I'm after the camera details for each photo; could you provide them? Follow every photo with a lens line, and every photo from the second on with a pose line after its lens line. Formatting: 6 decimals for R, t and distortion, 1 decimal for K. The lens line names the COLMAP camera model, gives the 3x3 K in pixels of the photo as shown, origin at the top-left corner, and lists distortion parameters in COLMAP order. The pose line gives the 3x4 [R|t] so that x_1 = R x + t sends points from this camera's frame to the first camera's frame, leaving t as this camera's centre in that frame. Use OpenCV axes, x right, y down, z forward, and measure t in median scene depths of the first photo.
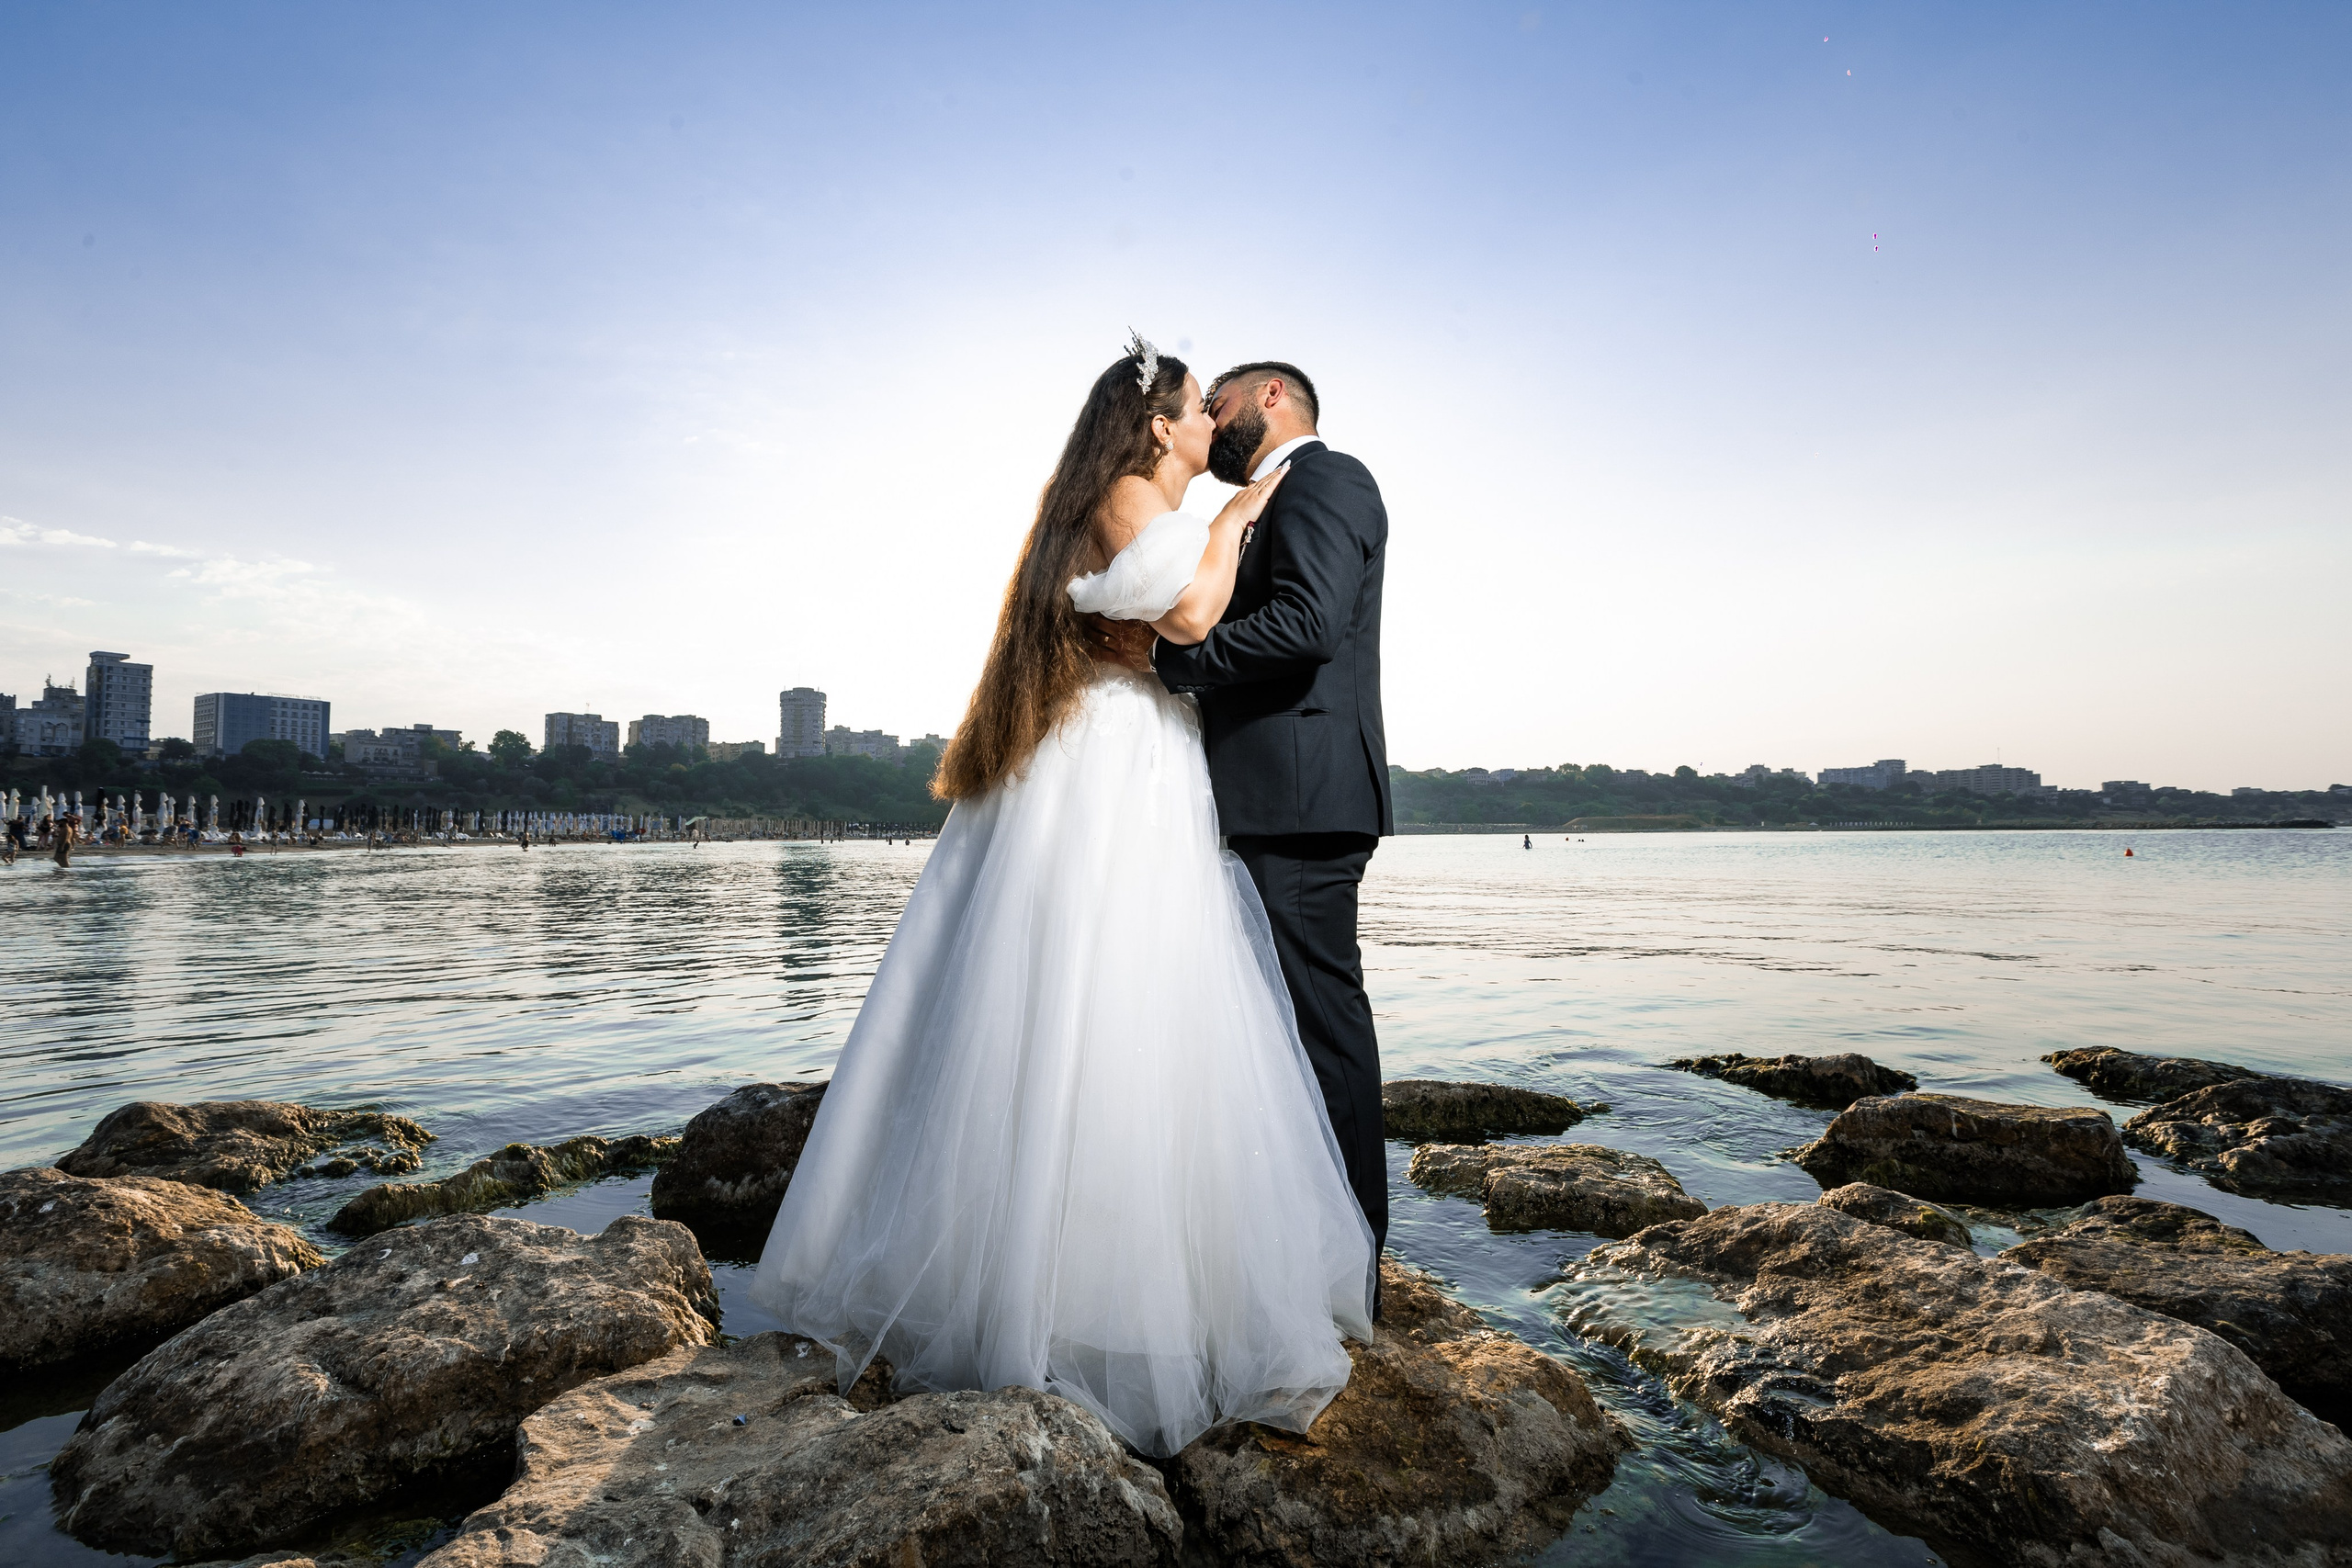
lens RADIAL K [[1105.6, 0, 1173.8], [0, 1105.6, 791.7], [0, 0, 1]] dist [-0.039092, 0.009861]
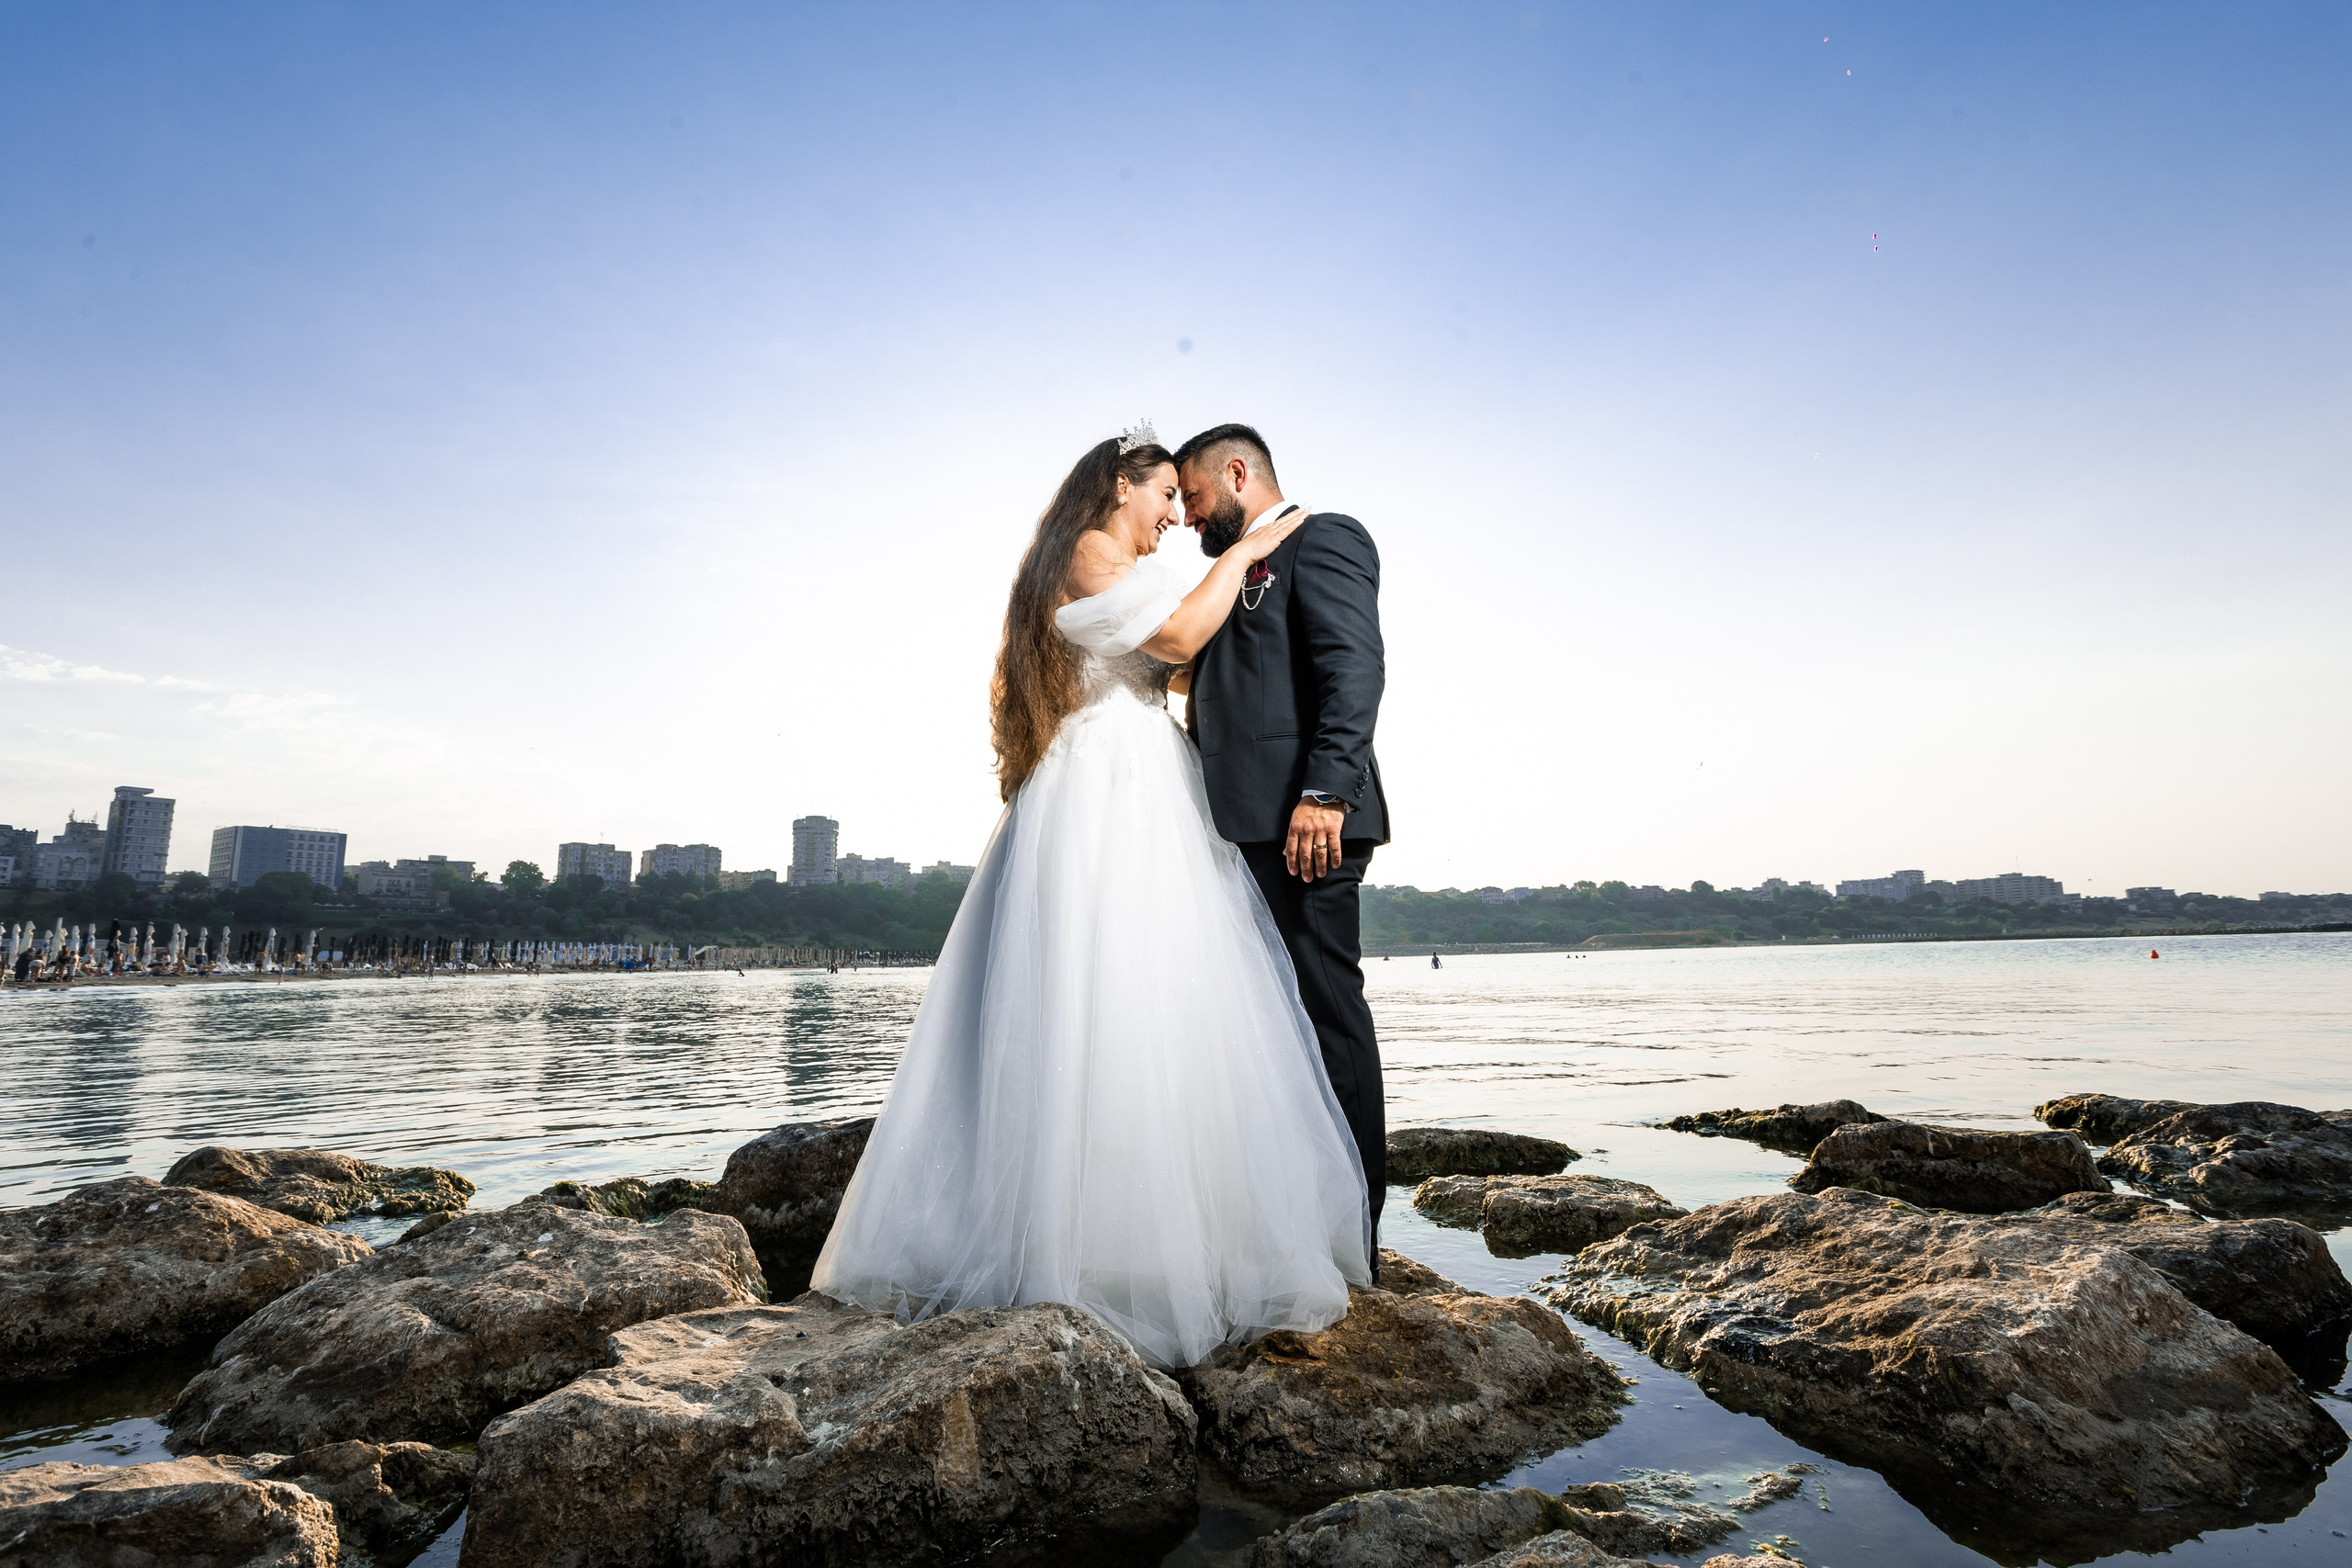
lens RADIAL K [[1106.0, 0, 1177.3], [0, 1106.0, 777.1], [0, 0, 1]] dist [-0.040522, 0.010872]
pose [[0.999861, -0.015443, -0.006205, 0.003993], [0.014558, 0.992223, -0.123620, 0.132940], [0.008066, 0.123512, 0.992310, -0.166211]]
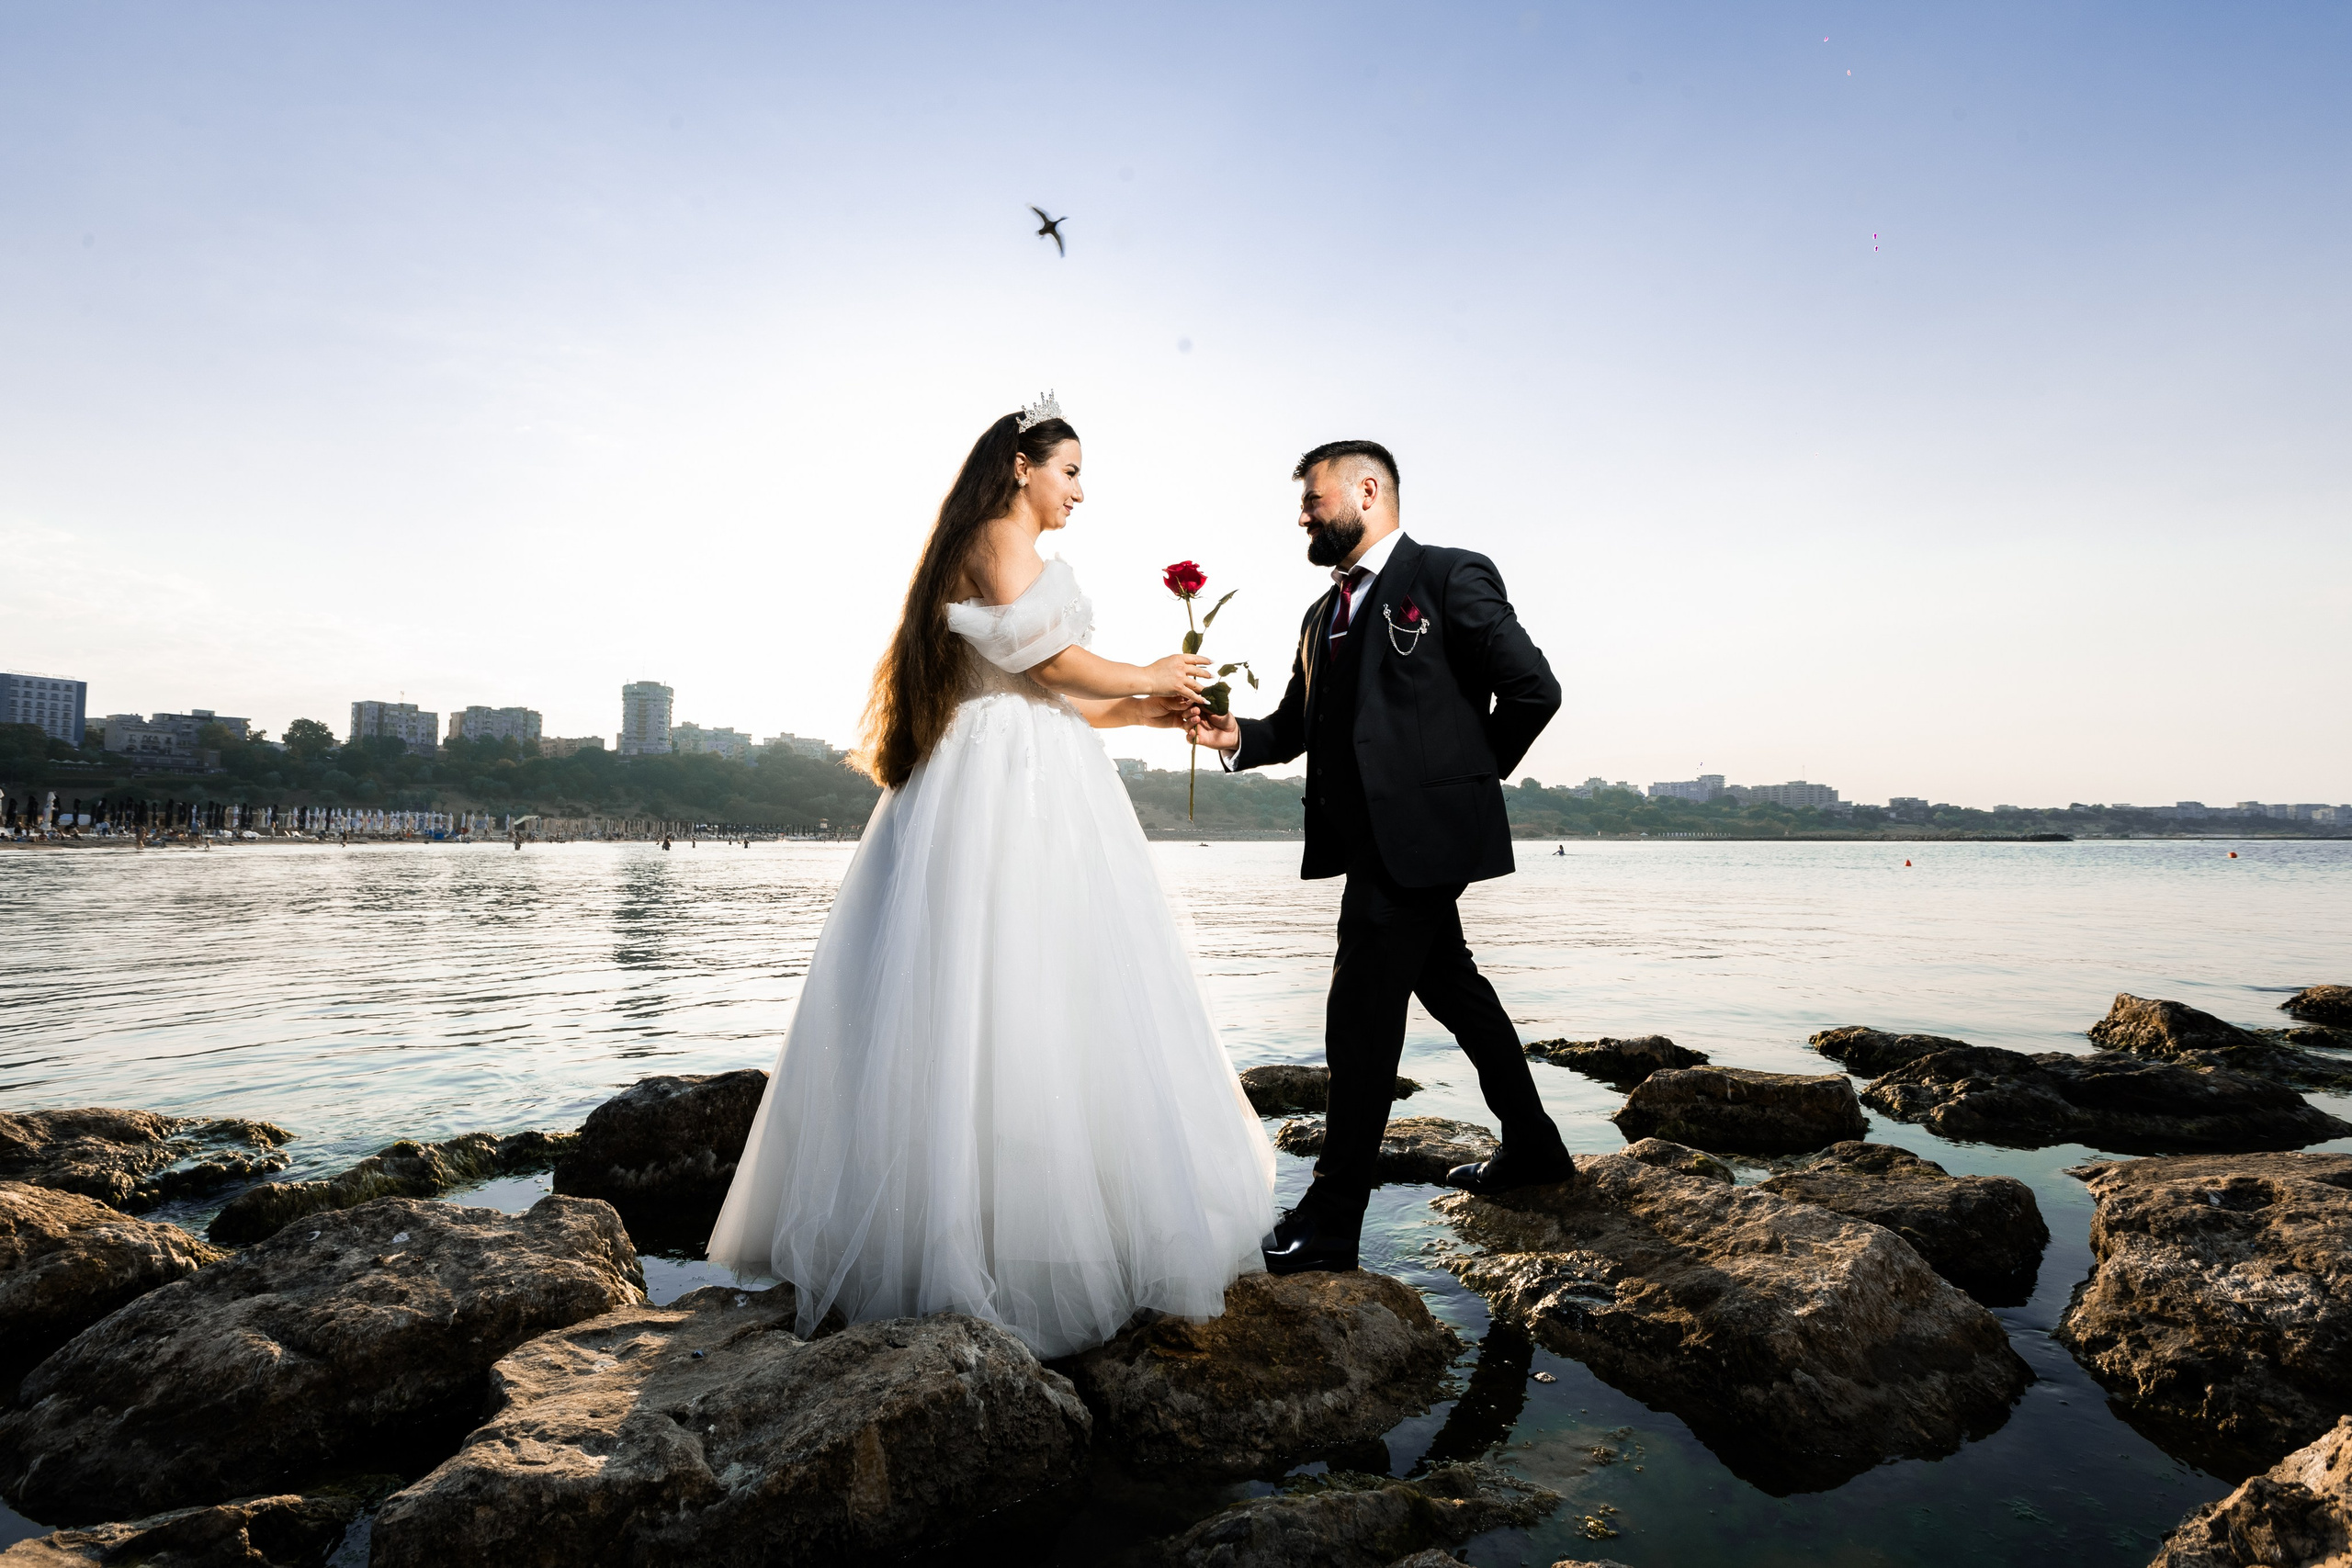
lens RADIAL K [[1102.4, 0, 1201.3], [0, 1102.4, 787.5], [0, 0, 1]] dist [-0.041024, 0.010718]
pose [[0.989264, 0.014638, 0.145404, -0.047896], [-0.013370, 0.999864, -0.009690, -0.005530], [-0.145526, 0.007642, 0.989325, -0.170282]]
